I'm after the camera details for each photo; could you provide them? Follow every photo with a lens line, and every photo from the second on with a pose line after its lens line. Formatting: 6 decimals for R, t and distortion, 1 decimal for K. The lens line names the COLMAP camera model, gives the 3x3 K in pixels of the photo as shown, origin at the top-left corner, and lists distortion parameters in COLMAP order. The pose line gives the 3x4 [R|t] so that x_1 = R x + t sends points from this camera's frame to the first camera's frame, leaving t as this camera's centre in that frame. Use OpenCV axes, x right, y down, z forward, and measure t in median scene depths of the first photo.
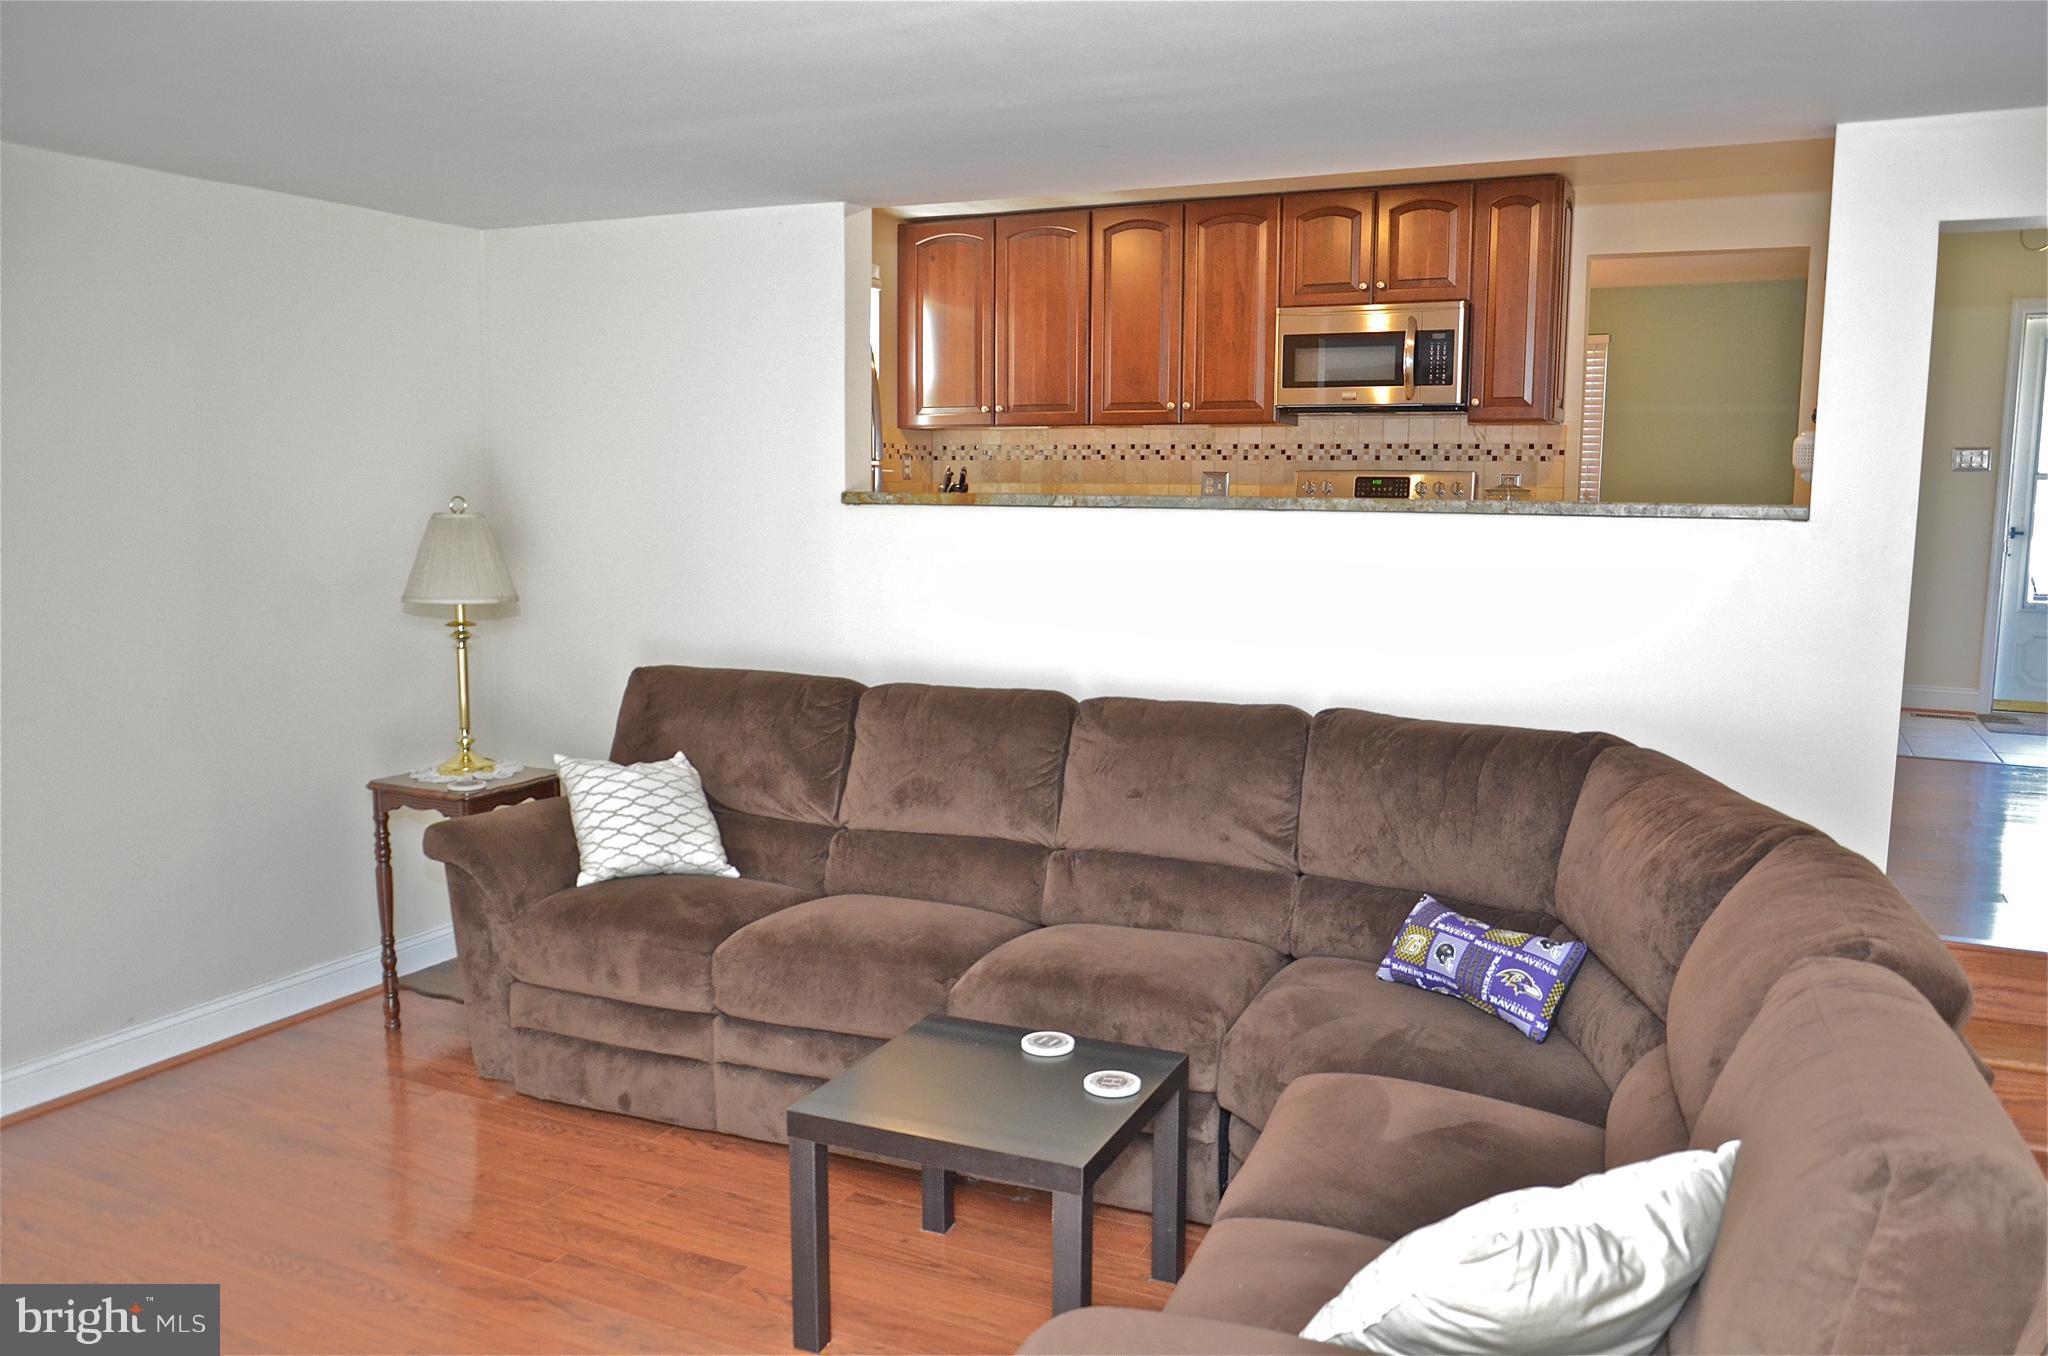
lens RADIAL K [[1563.2, 0, 1022.2], [0, 1563.2, 690.0], [0, 0, 1]] dist [-0.051115, 0.025084]
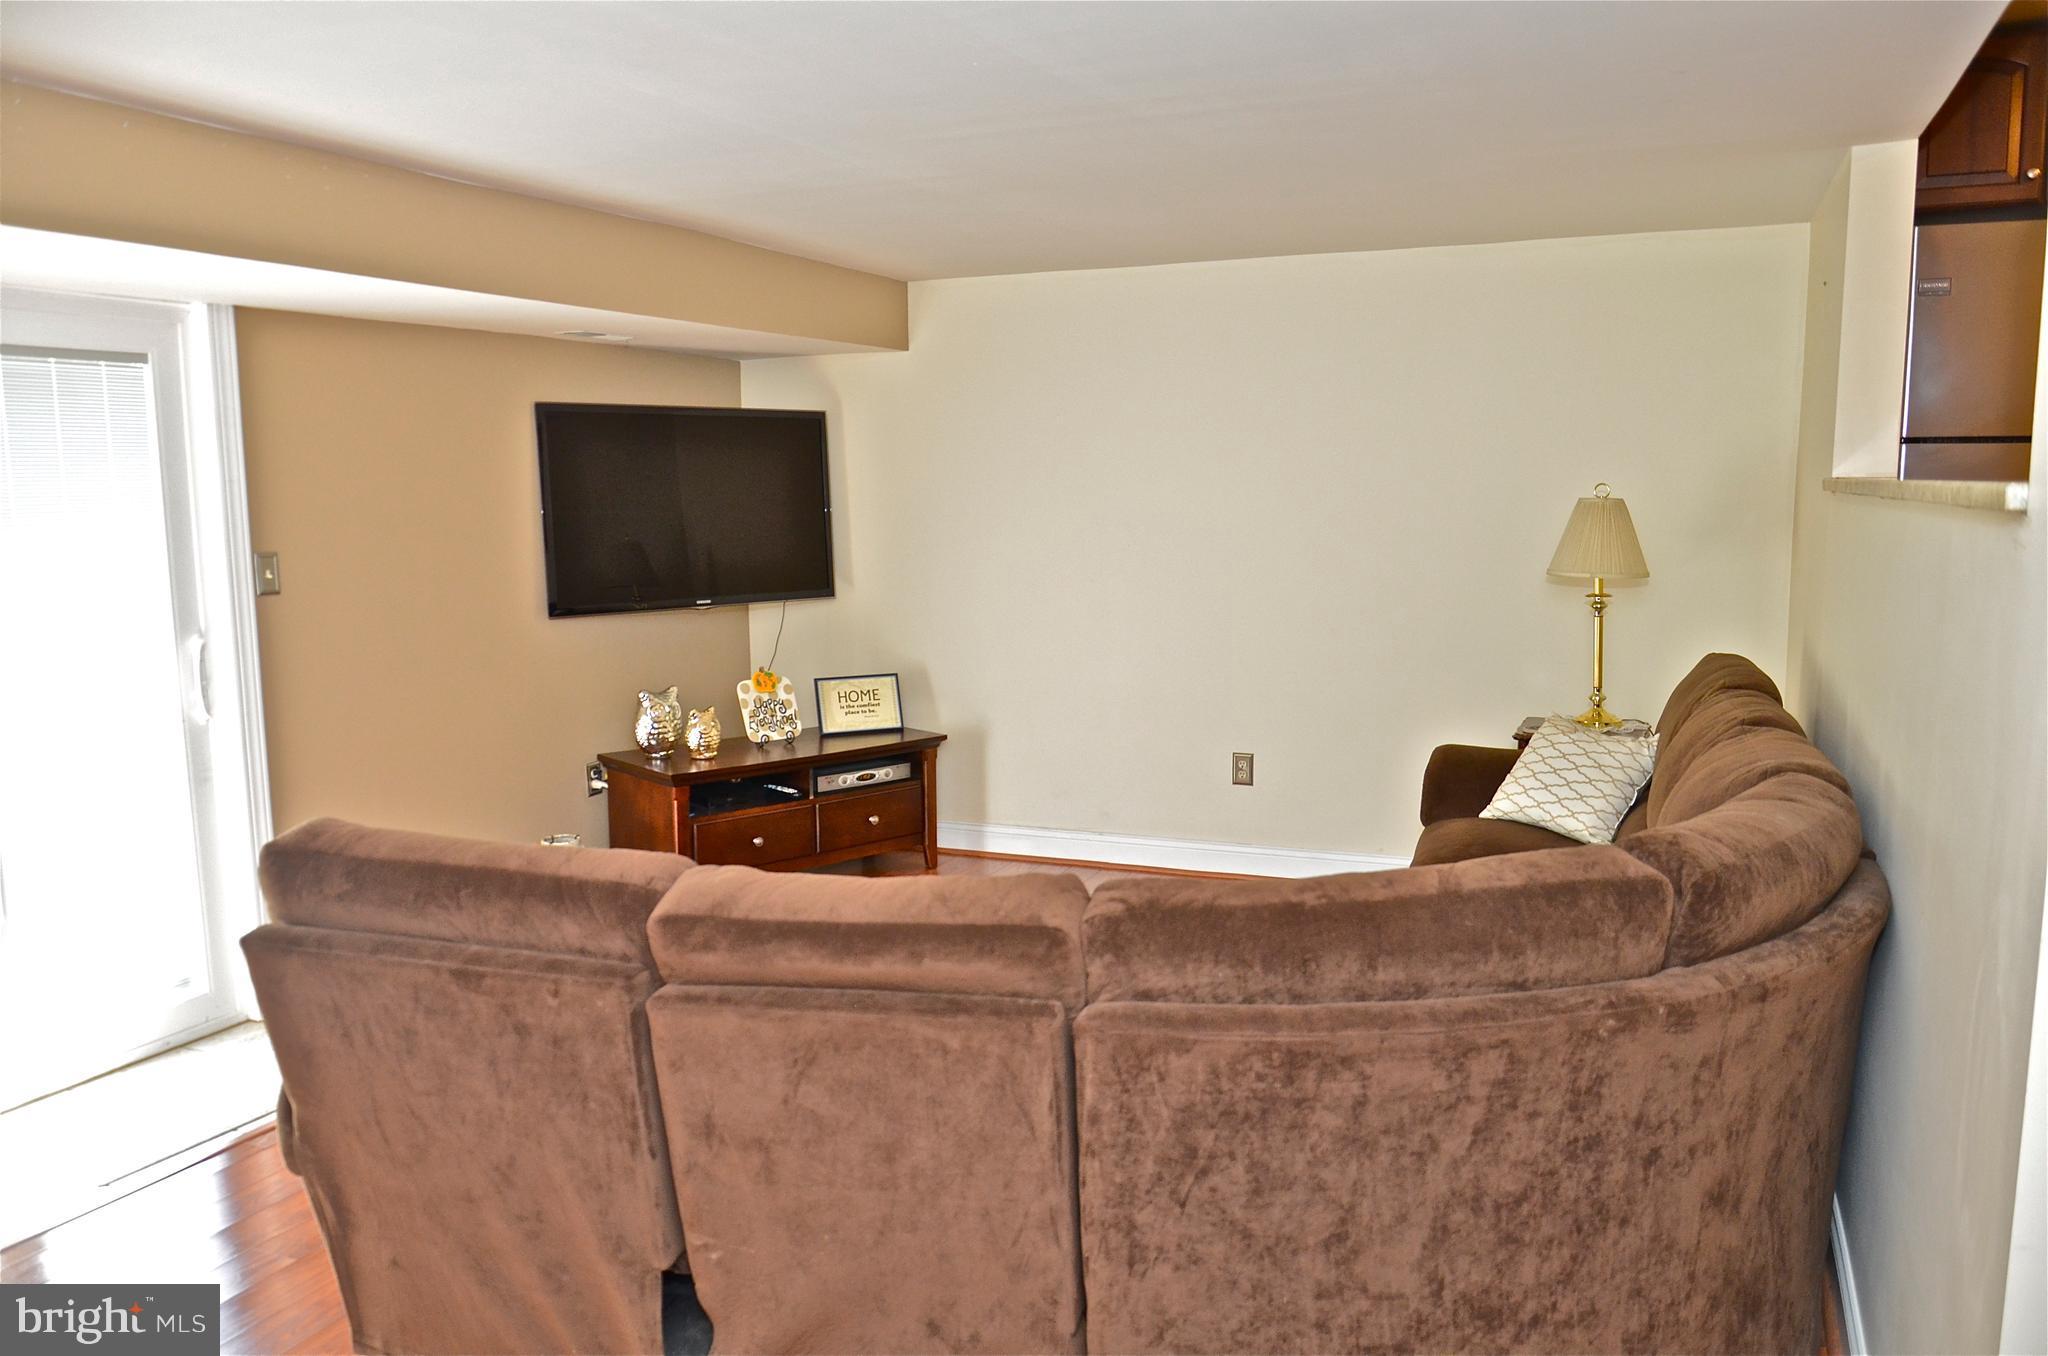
lens RADIAL K [[1563.2, 0, 1018.8], [0, 1563.2, 677.5], [0, 0, 1]] dist [-0.051115, 0.025084]
pose [[0.055569, 0.116088, -0.991683, 0.745914], [-0.120064, 0.986788, 0.108787, -0.055941], [0.991210, 0.113020, 0.068773, 0.502121]]
